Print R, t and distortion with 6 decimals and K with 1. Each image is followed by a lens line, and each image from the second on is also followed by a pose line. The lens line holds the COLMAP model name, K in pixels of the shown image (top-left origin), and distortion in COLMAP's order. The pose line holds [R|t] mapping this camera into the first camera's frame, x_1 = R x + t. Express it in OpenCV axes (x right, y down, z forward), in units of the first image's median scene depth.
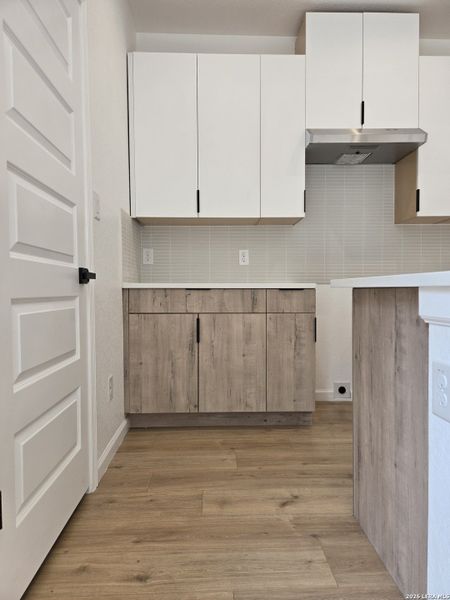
lens RADIAL K [[403.7, 0, 228.4], [0, 403.7, 299.1], [0, 0, 1]] dist [0.067698, -0.052408]
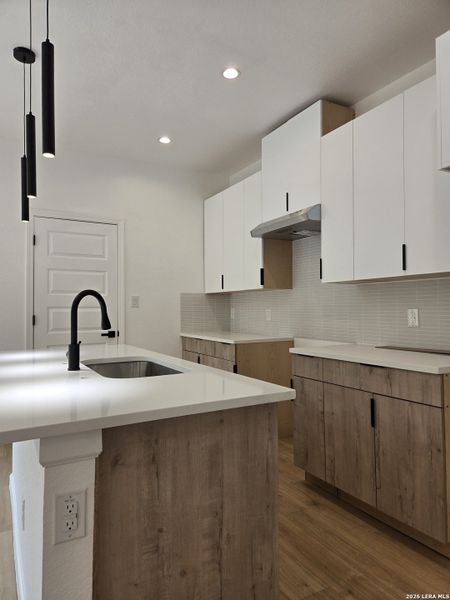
lens RADIAL K [[403.7, 0, 224.6], [0, 403.7, 302.0], [0, 0, 1]] dist [0.067698, -0.052408]
pose [[0.460694, -0.015270, -0.887427, 1.436553], [-0.028257, 0.999093, -0.031861, -0.126724], [0.887109, 0.039754, 0.459845, 0.329554]]
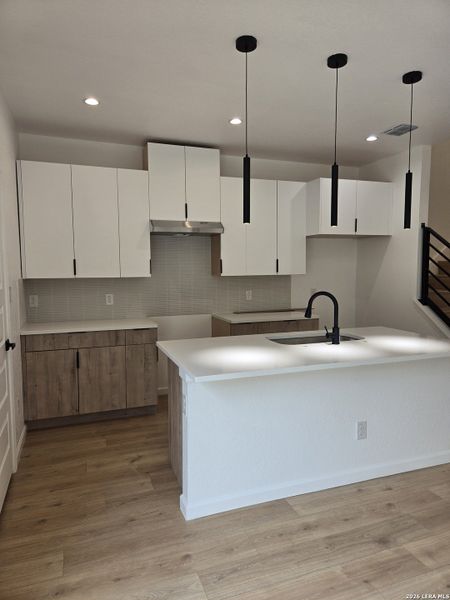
lens RADIAL K [[403.7, 0, 225.1], [0, 403.7, 296.6], [0, 0, 1]] dist [0.067698, -0.052408]
pose [[0.952294, -0.023220, 0.304296, -0.009971], [0.008306, 0.998704, 0.050216, -0.225863], [-0.305068, -0.045293, 0.951253, -0.579241]]
